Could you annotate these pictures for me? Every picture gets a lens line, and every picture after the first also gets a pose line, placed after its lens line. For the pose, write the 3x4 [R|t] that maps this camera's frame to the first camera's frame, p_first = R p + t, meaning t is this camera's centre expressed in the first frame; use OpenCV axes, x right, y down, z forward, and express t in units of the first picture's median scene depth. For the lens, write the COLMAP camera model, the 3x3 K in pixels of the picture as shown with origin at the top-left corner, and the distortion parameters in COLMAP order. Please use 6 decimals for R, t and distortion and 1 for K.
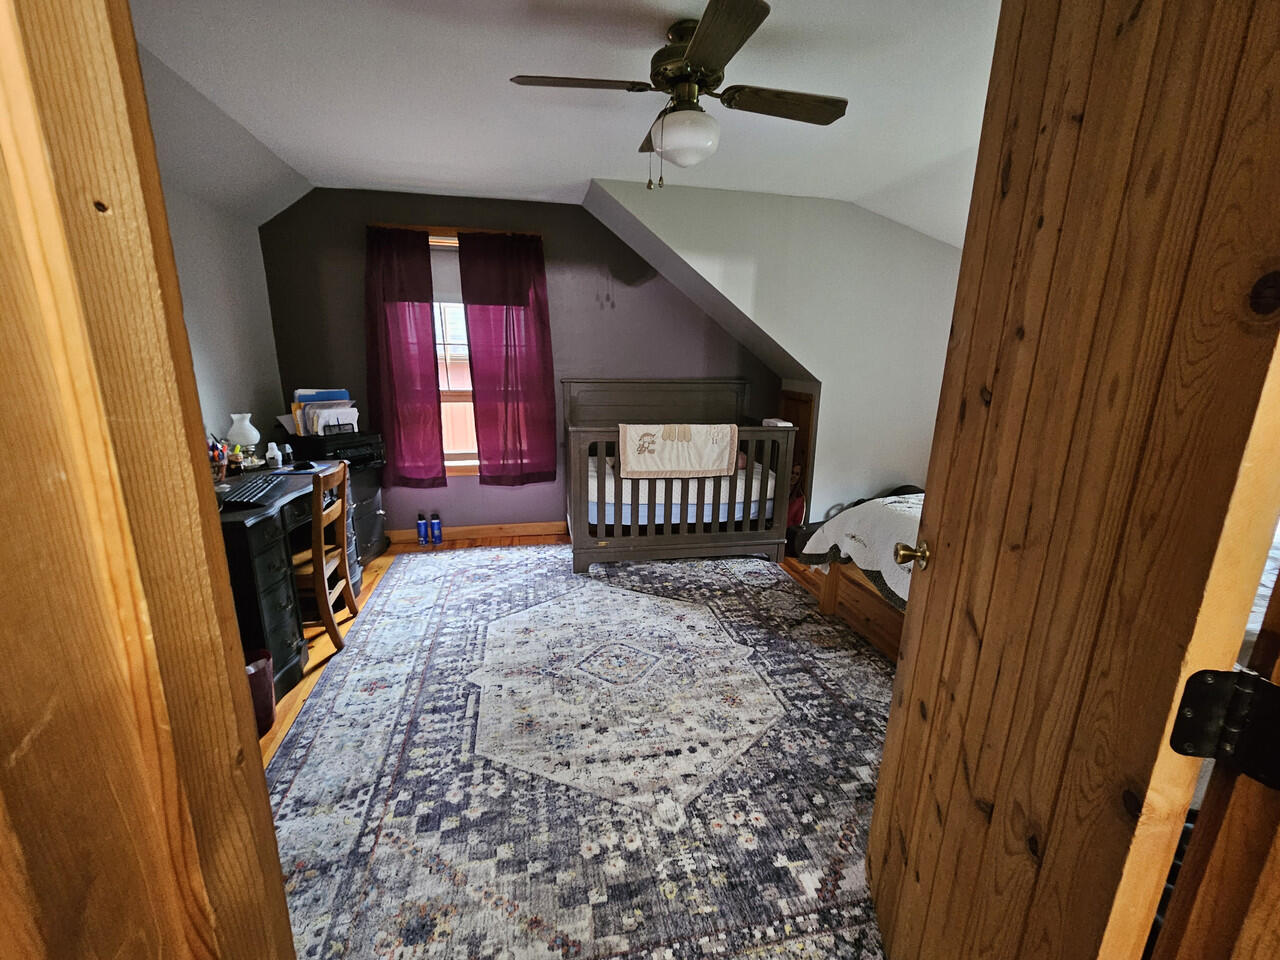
lens RADIAL K [[528.2, 0, 641.5], [0, 528.2, 480.3], [0, 0, 1]] dist [0.000001, 0.000149]
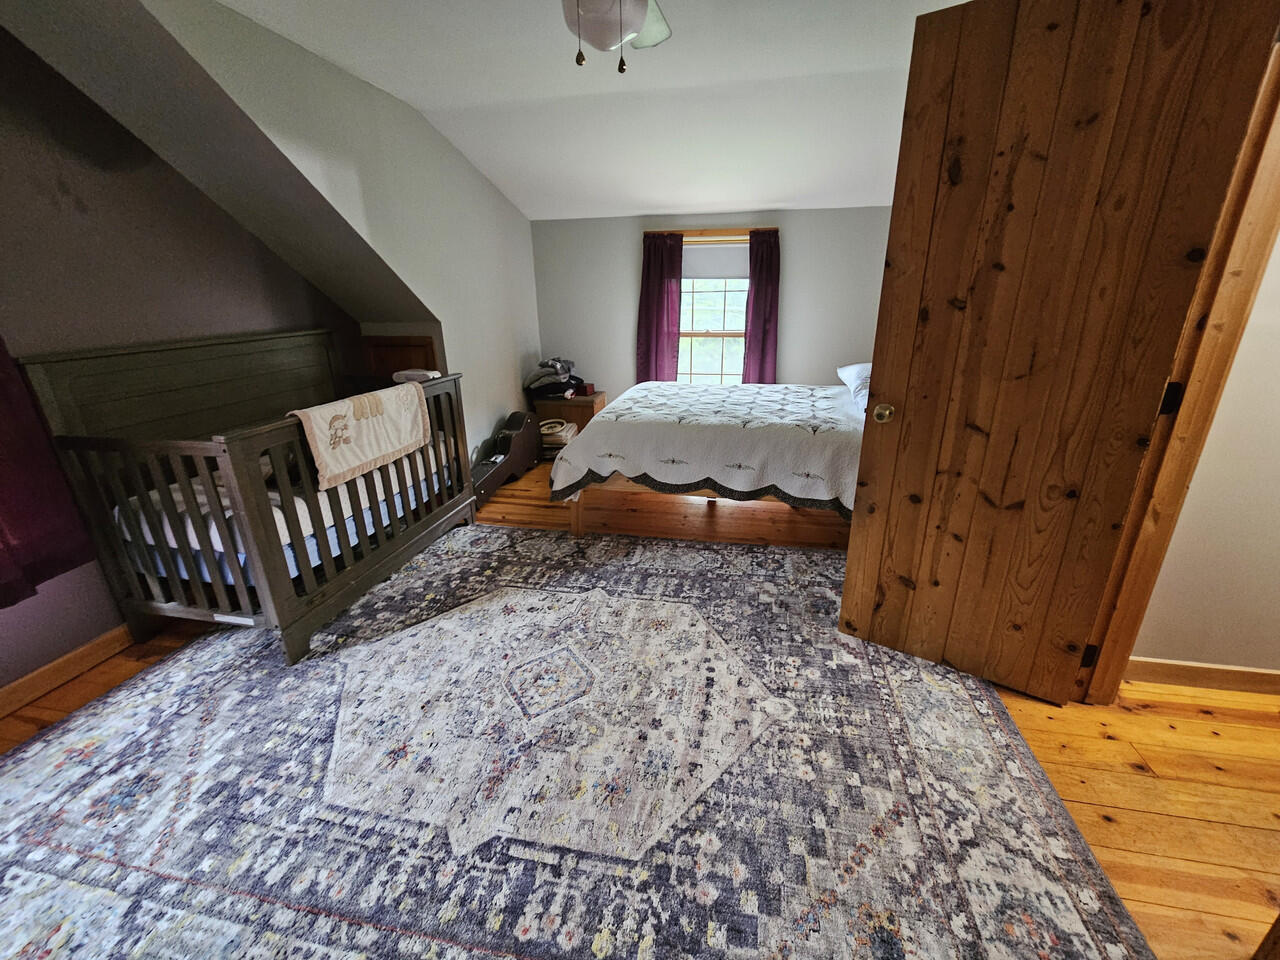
lens RADIAL K [[528.2, 0, 643.8], [0, 528.2, 479.1], [0, 0, 1]] dist [0.000001, 0.000149]
pose [[0.401793, -0.335422, 0.852088, -0.672686], [0.237727, 0.936805, 0.256674, -0.143745], [-0.884335, 0.099435, 0.456141, 0.539397]]
